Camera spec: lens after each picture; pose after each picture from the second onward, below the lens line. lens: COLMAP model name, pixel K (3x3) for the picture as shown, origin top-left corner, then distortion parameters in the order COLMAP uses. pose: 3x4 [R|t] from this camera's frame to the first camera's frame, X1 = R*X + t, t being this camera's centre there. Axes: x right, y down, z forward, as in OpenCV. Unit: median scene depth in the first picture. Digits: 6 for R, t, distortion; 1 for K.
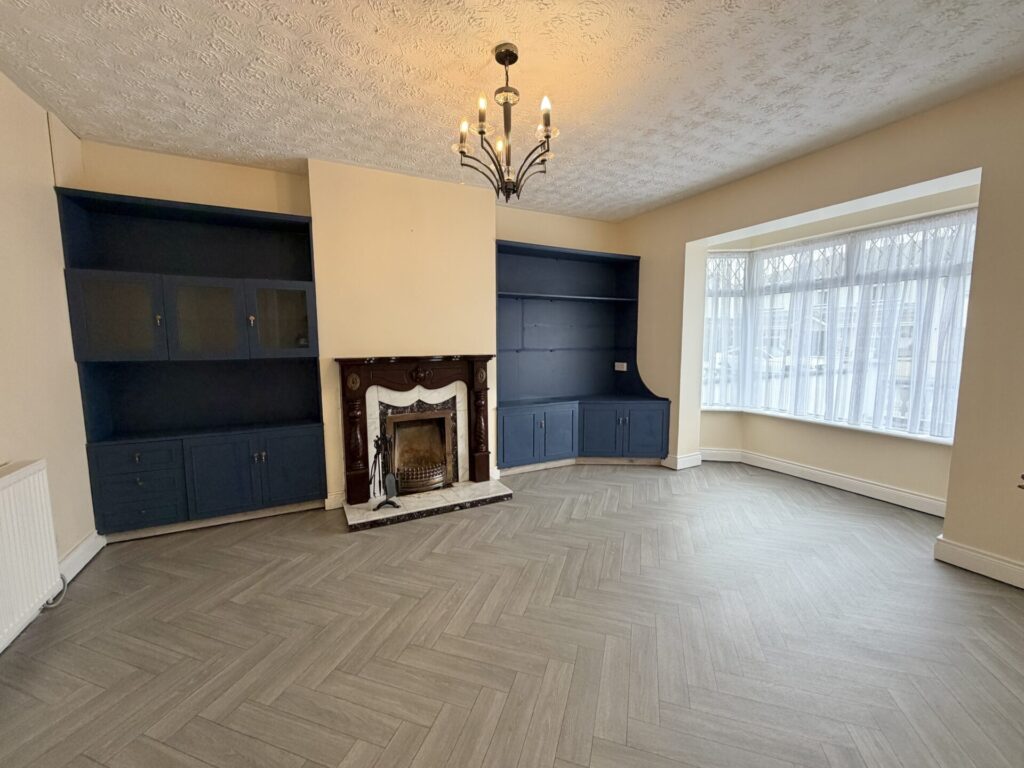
lens RADIAL K [[409.4, 0, 509.4], [0, 409.4, 384.2], [0, 0, 1]] dist [0.001351, -0.000094]
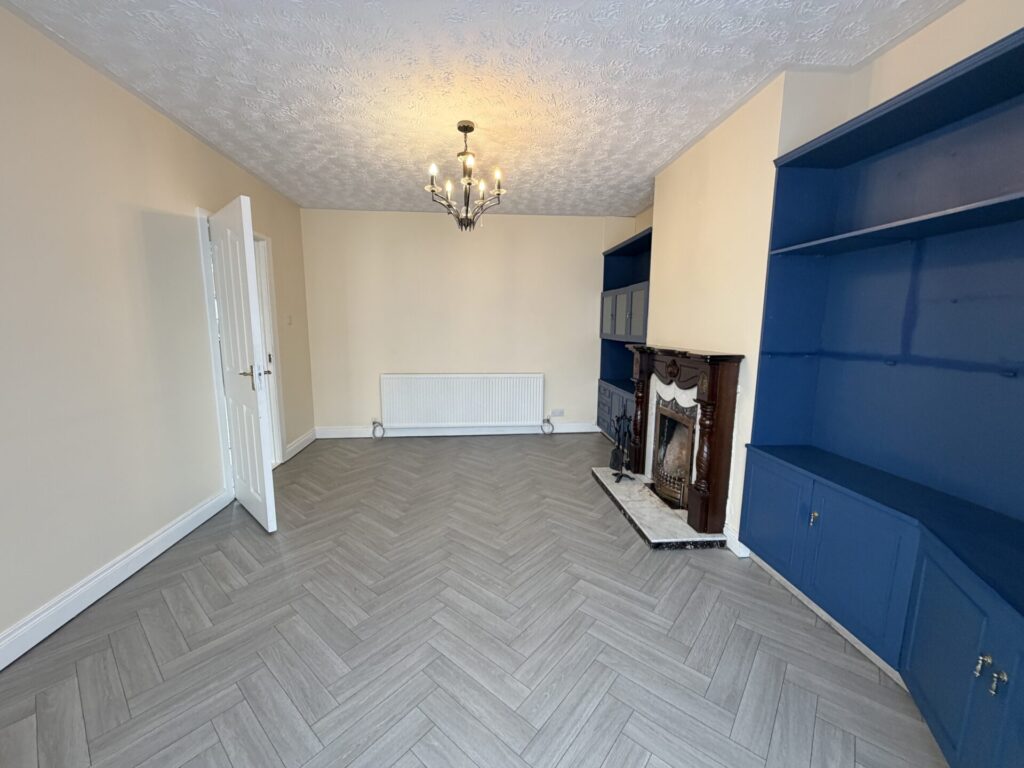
lens RADIAL K [[409.4, 0, 509.4], [0, 409.4, 384.2], [0, 0, 1]] dist [0.001351, -0.000094]
pose [[-0.378346, 0.137178, -0.915443, 0.771068], [-0.096501, 0.977724, 0.186394, -0.128294], [0.920620, 0.158863, -0.356680, 1.026051]]
